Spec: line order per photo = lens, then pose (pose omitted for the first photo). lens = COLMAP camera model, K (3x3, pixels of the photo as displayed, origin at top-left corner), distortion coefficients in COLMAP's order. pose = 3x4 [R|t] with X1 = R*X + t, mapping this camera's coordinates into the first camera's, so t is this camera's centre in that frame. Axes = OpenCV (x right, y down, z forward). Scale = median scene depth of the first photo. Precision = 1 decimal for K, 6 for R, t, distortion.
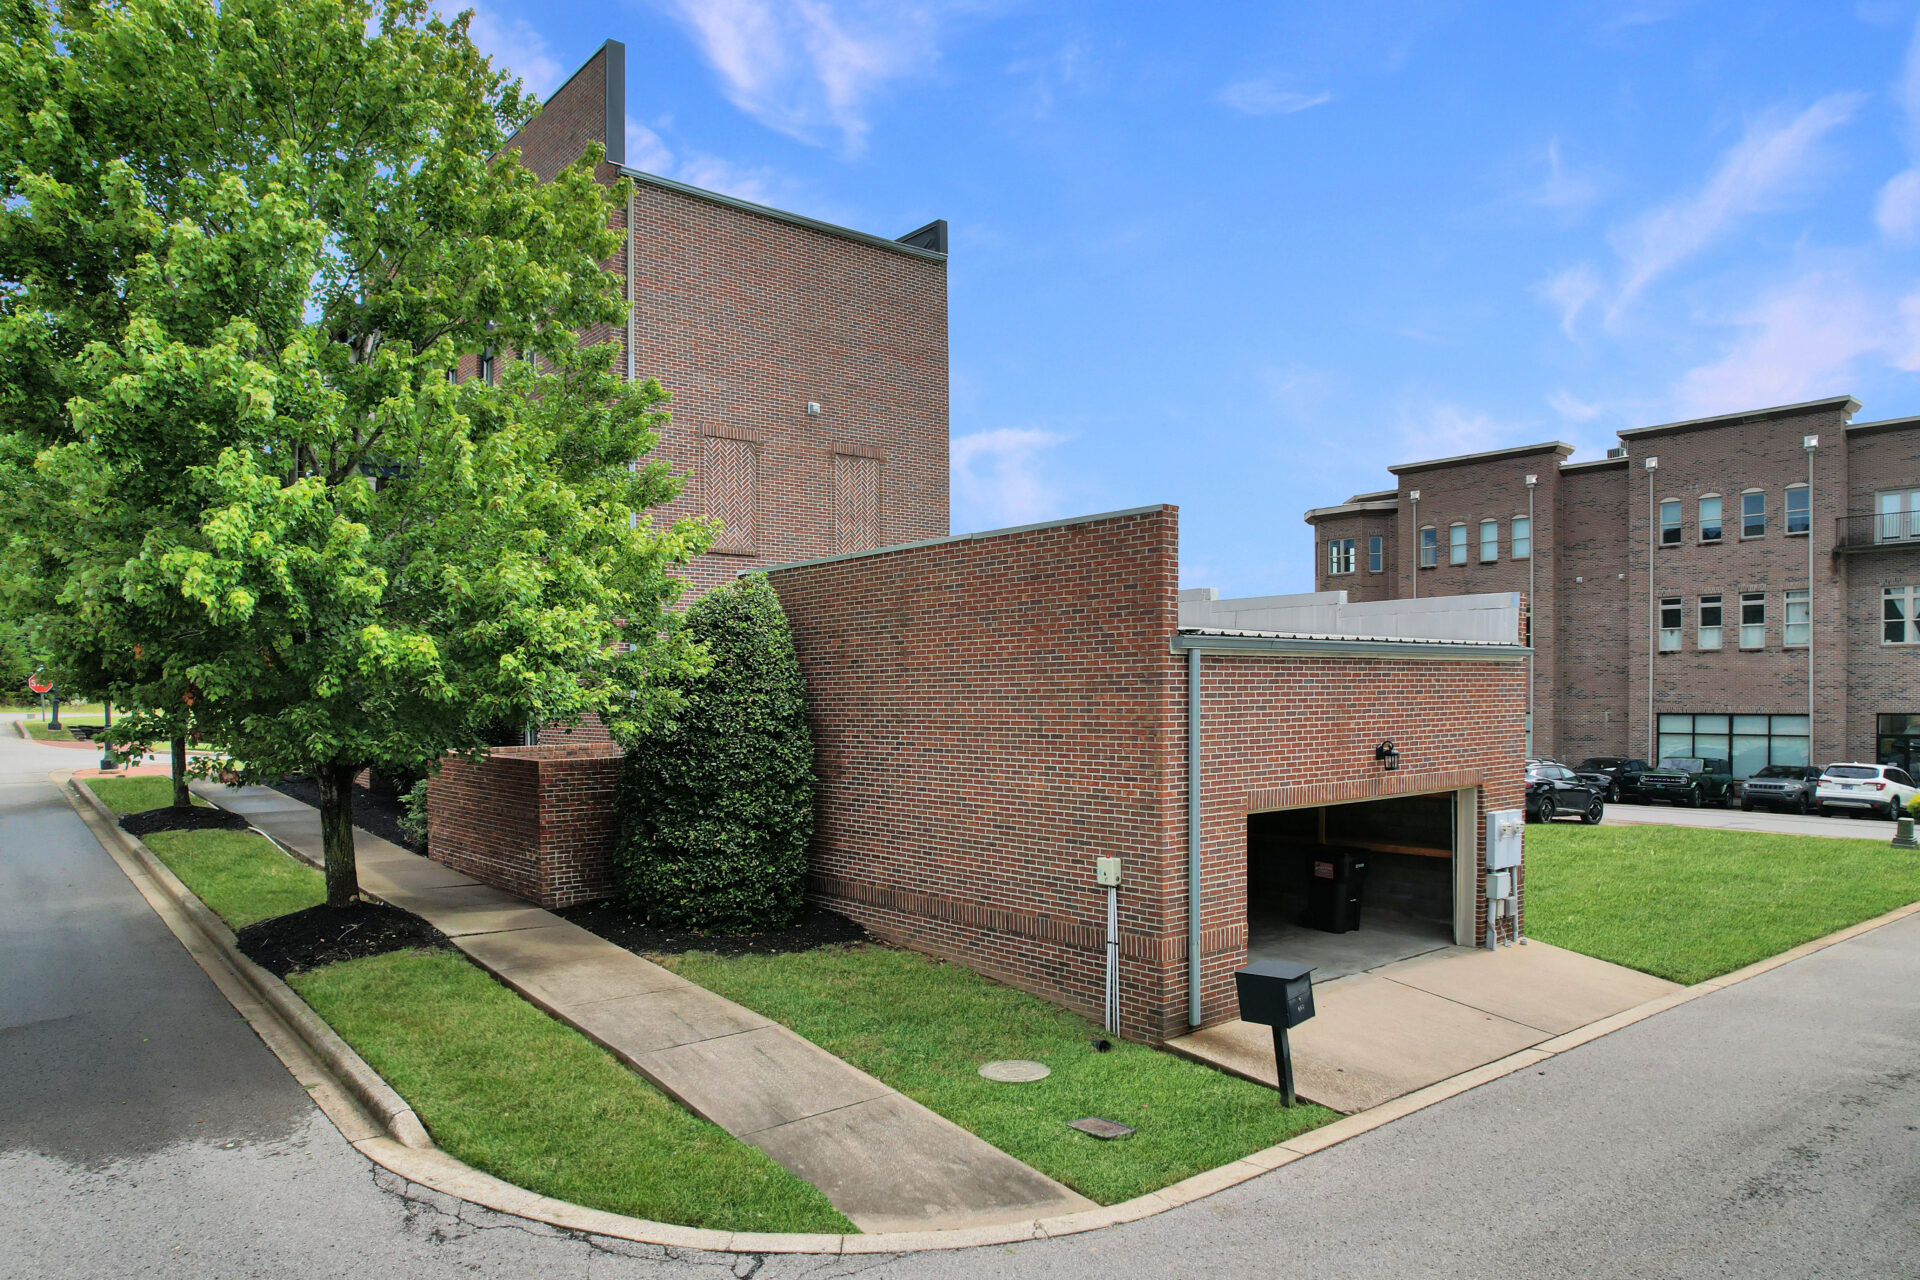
lens RADIAL K [[1252.8, 0, 962.7], [0, 1252.8, 722.1], [0, 0, 1]] dist [-0.056681, -0.000045]
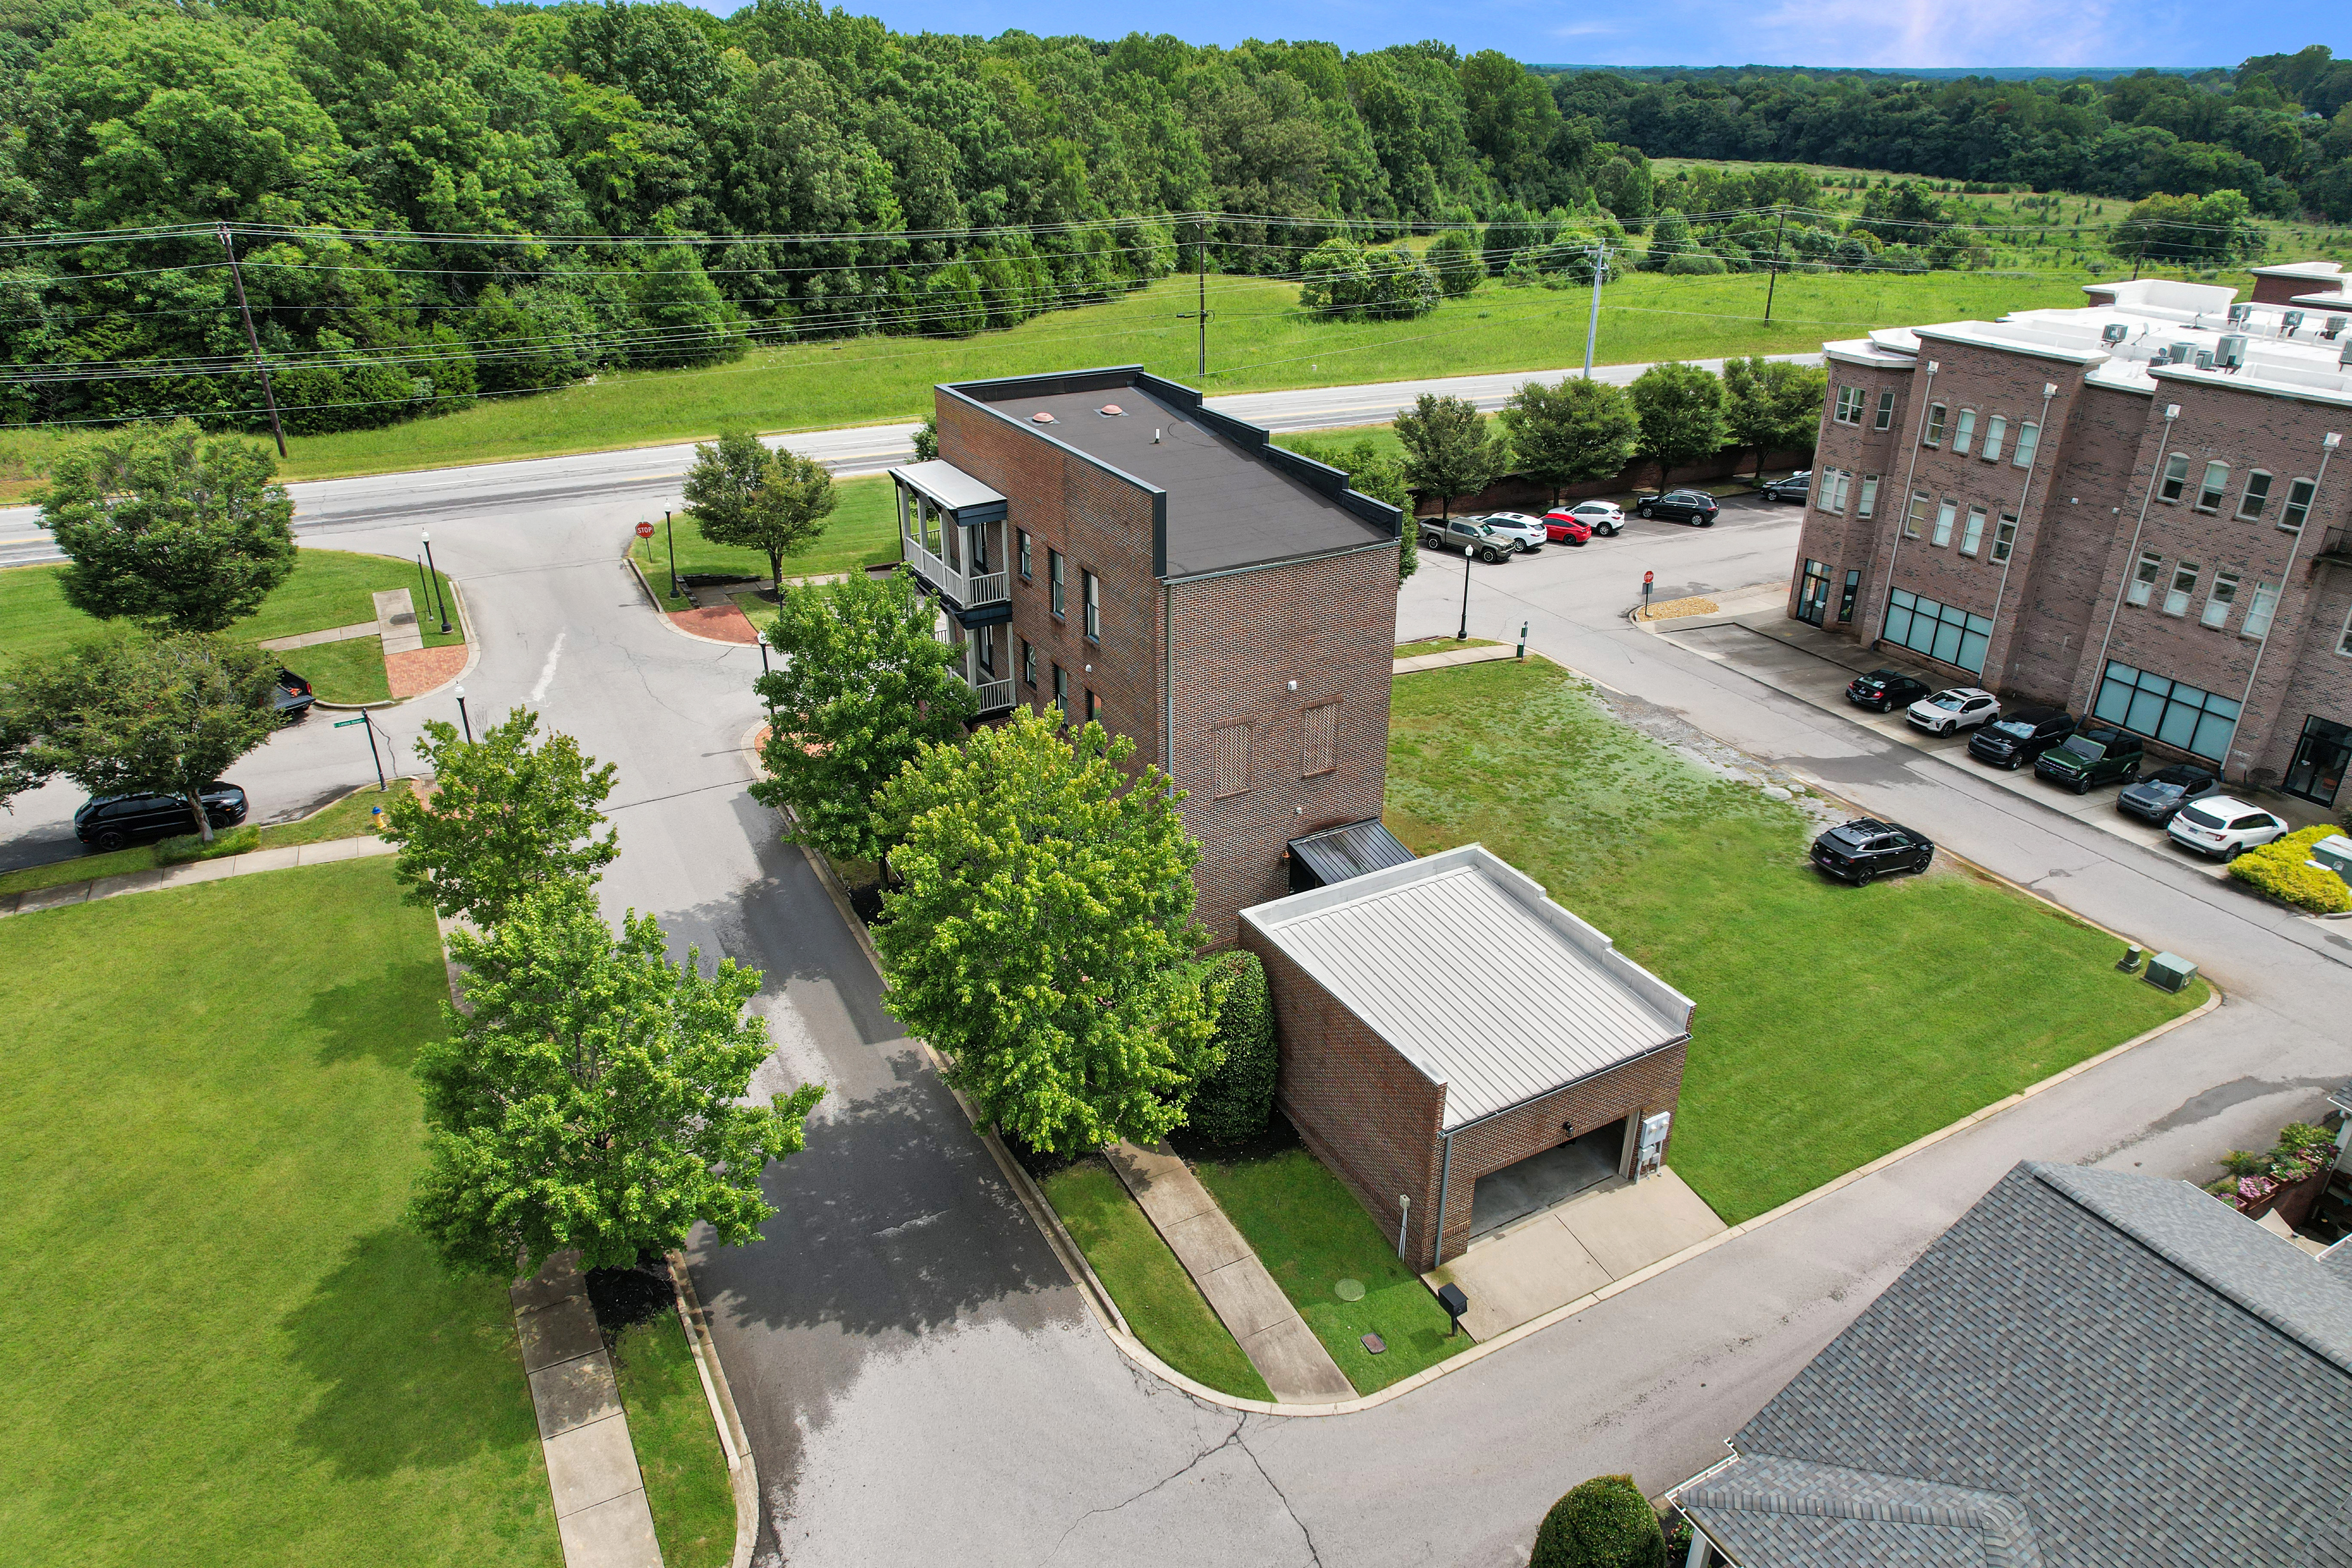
lens RADIAL K [[1492.4, 0, 1176.0], [0, 1492.4, 784.0], [0, 0, 1]] dist [-0.043139, 0.001889]
pose [[0.980328, 0.094534, -0.173262, 0.055146], [-0.012878, 0.906603, 0.421789, -0.856843], [0.196953, -0.411260, 0.889986, -0.575019]]
